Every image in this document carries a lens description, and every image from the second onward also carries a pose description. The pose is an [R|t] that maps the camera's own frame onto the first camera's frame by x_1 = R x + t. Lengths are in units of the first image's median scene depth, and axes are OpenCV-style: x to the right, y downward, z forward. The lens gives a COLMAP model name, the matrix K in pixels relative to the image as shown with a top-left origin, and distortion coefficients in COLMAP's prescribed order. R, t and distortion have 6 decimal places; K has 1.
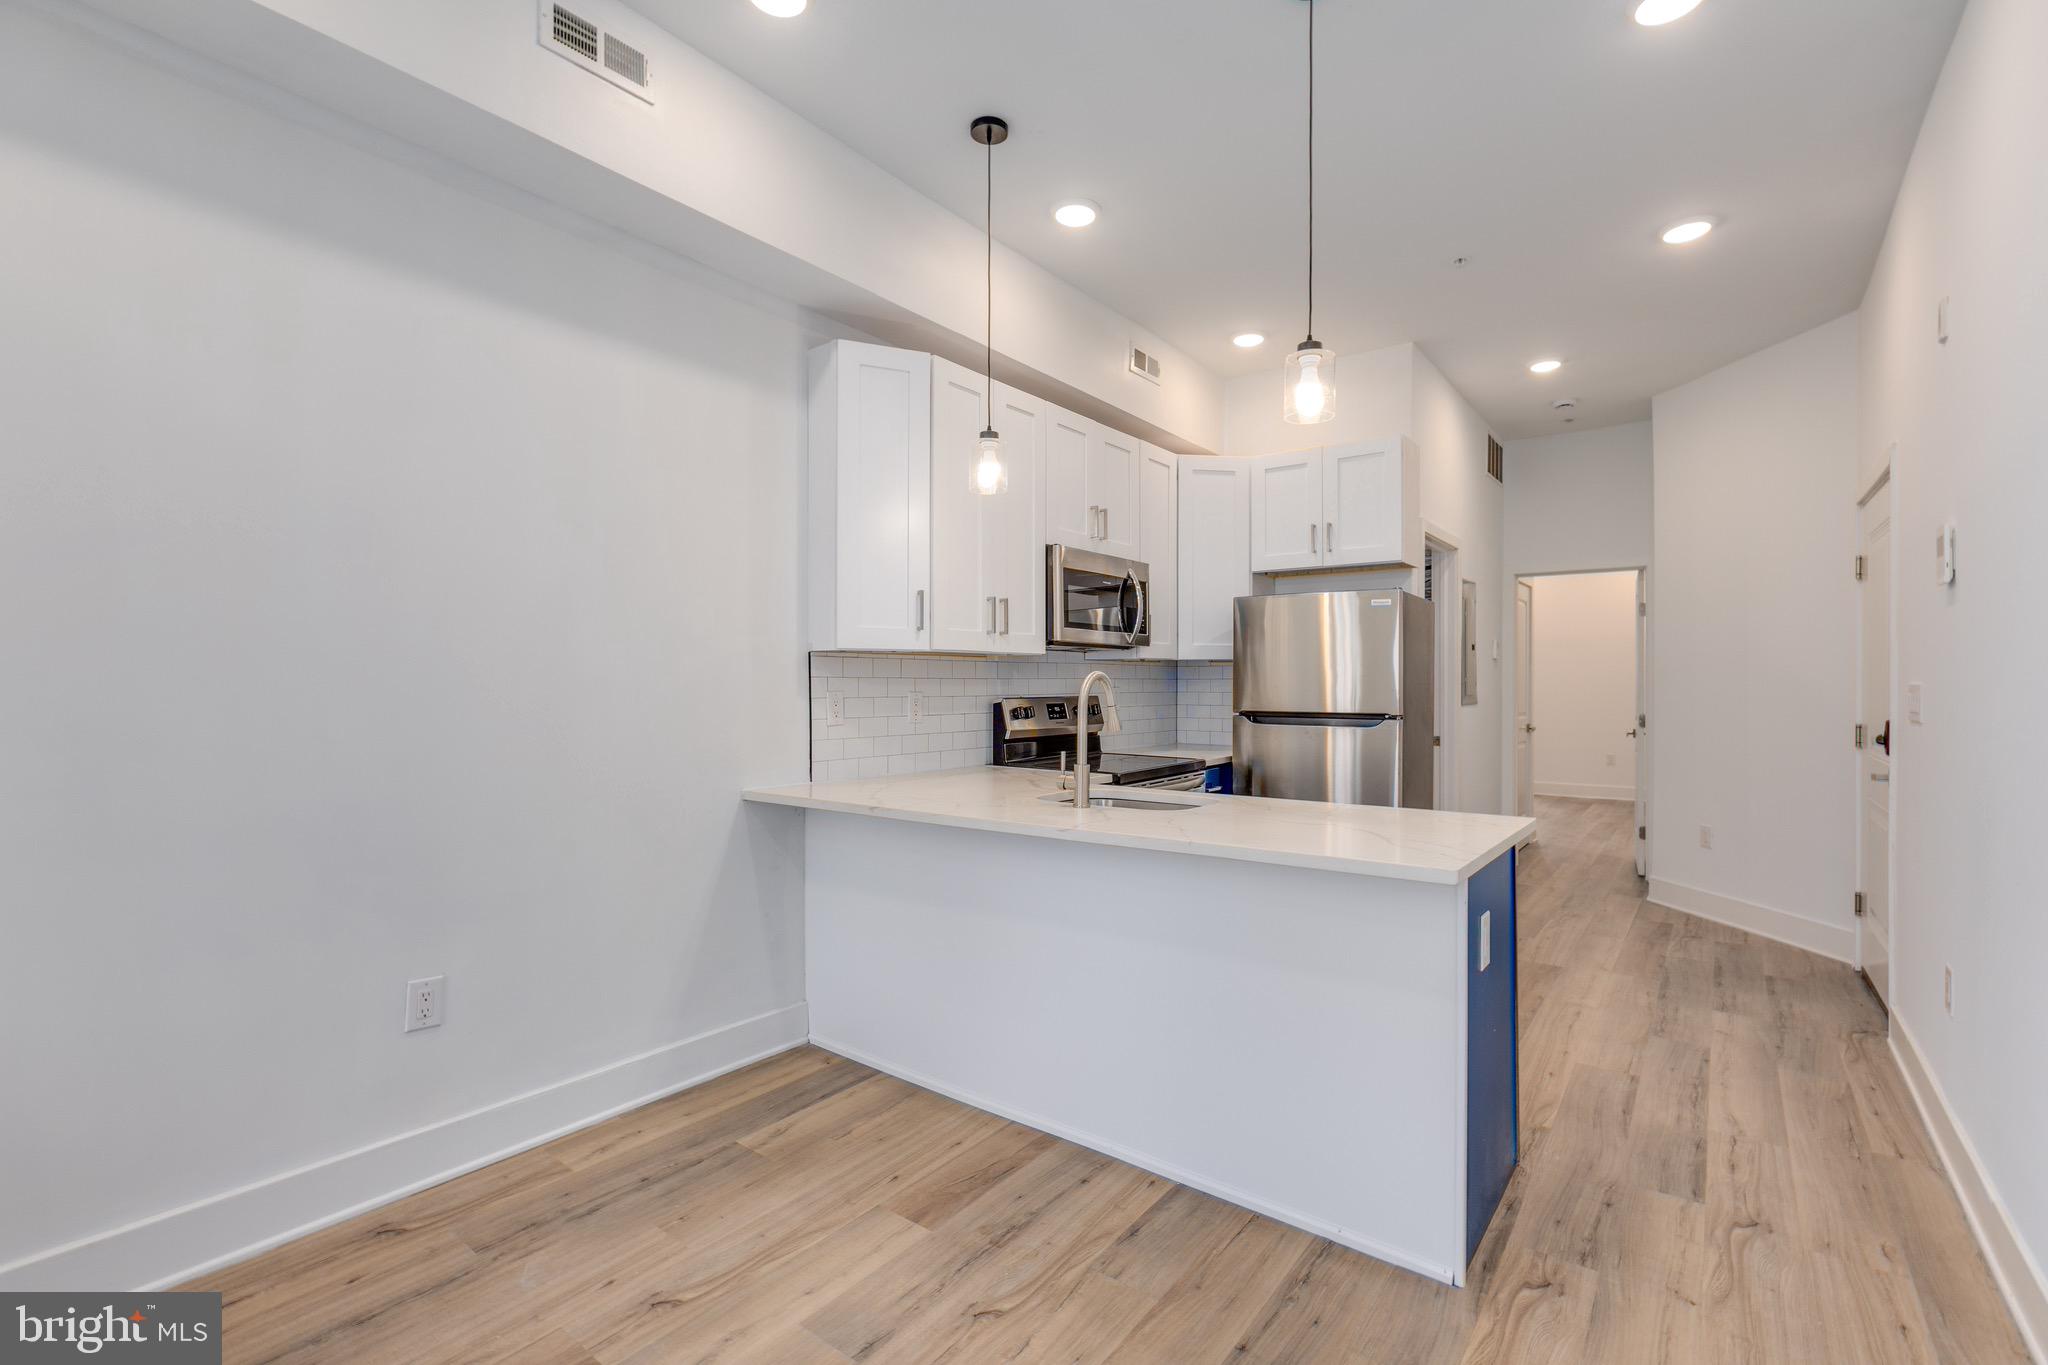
lens RADIAL K [[912.7, 0, 1029.2], [0, 912.7, 683.1], [0, 0, 1]] dist [-0.000285, -0.000540]
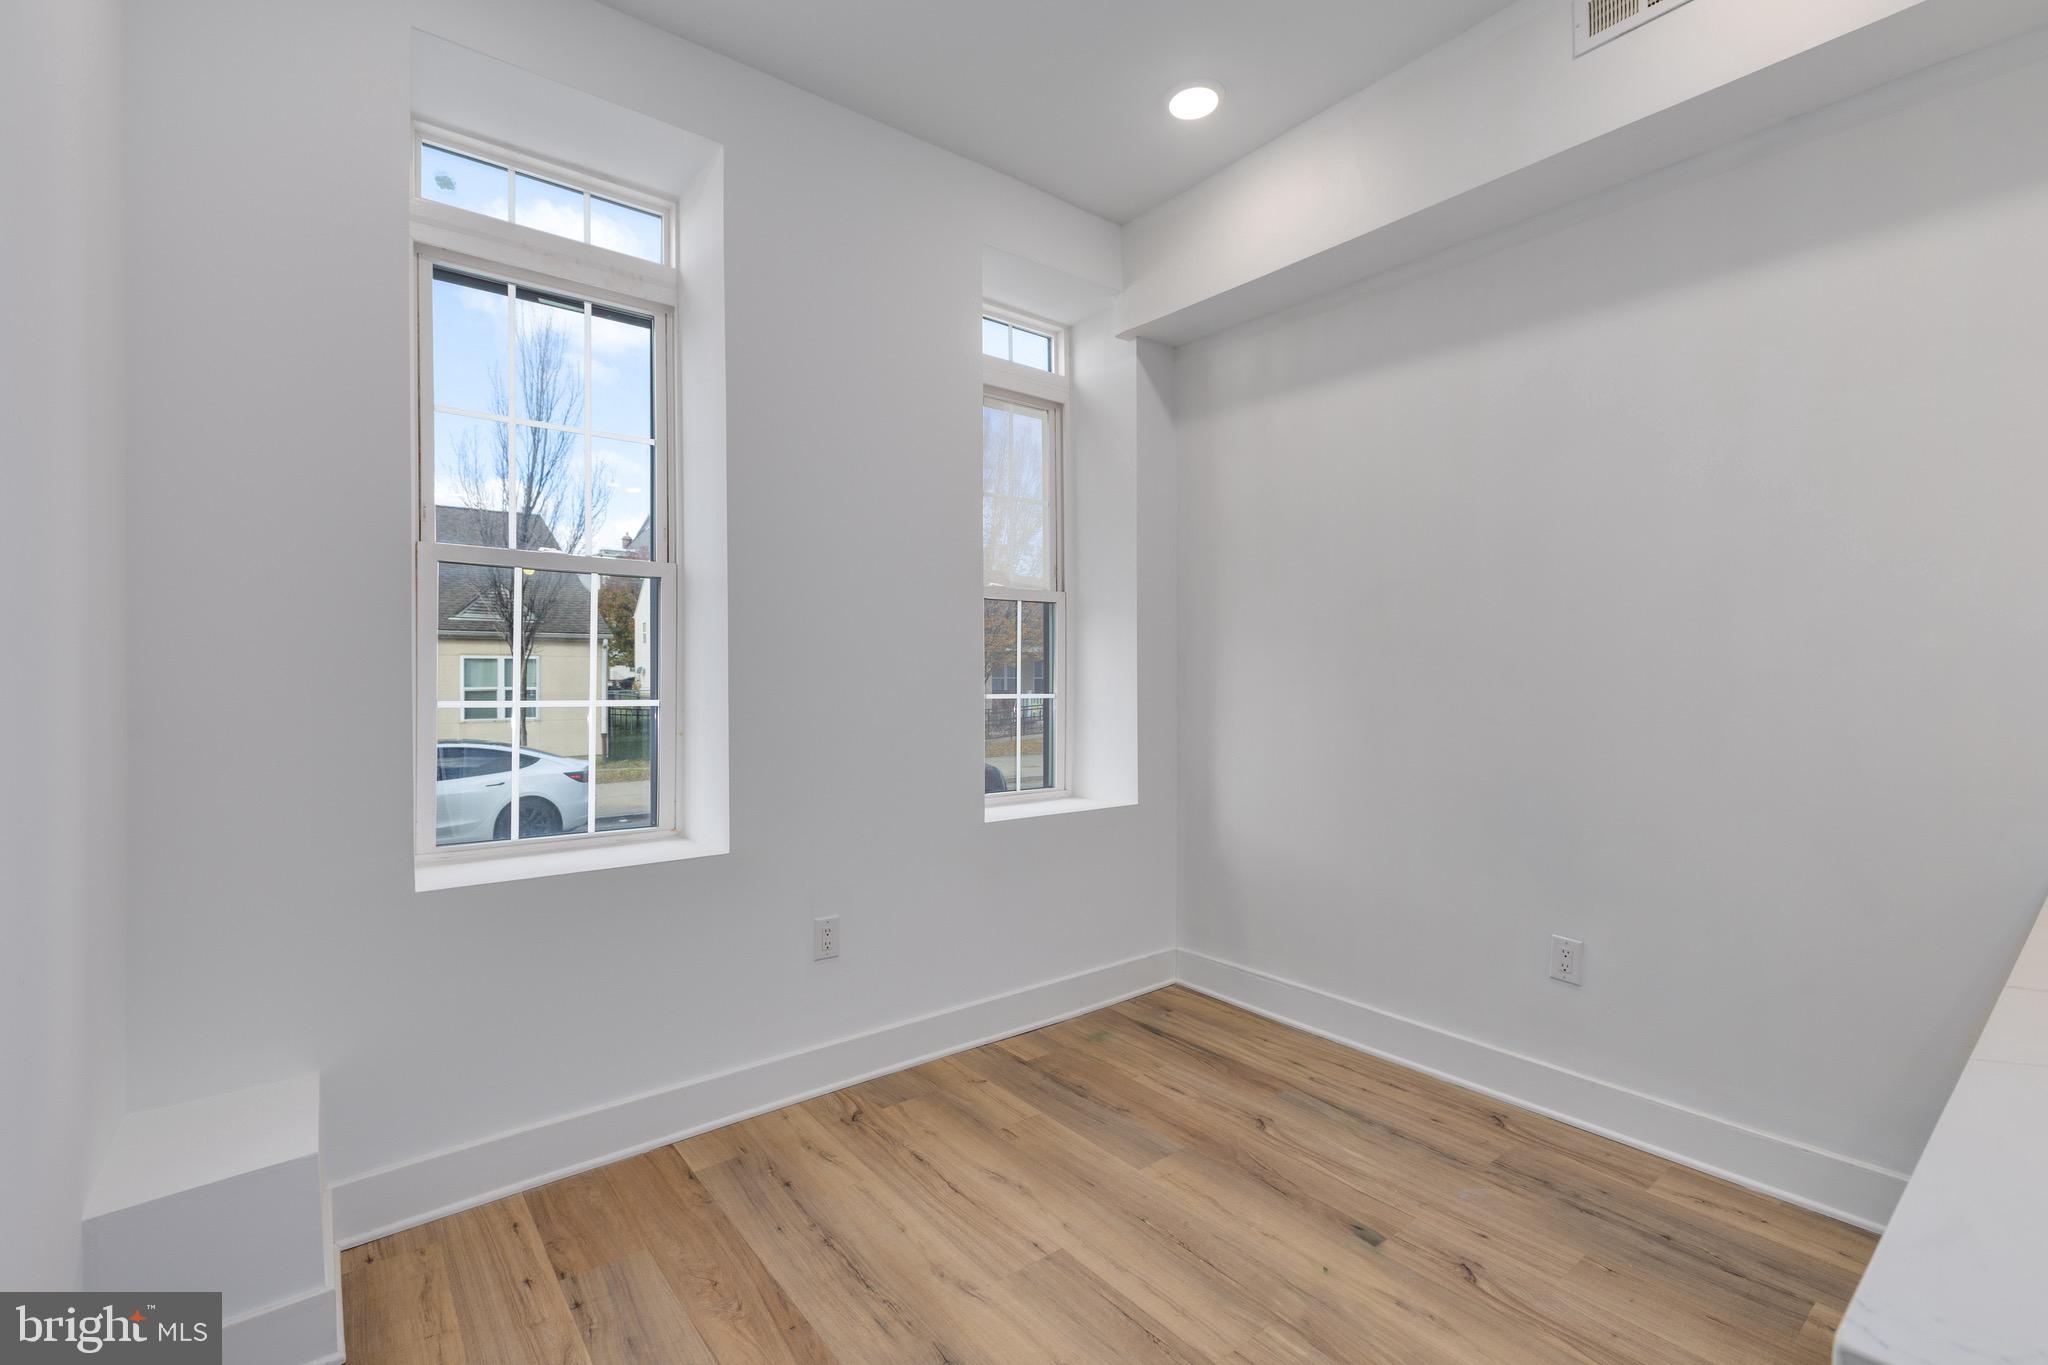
lens RADIAL K [[912.7, 0, 1029.2], [0, 912.7, 683.1], [0, 0, 1]] dist [-0.000285, -0.000540]
pose [[-0.248930, -0.000308, -0.968521, 0.346932], [-0.000012, 1.000000, -0.000314, 0.005432], [0.968522, -0.000066, -0.248930, 0.369295]]
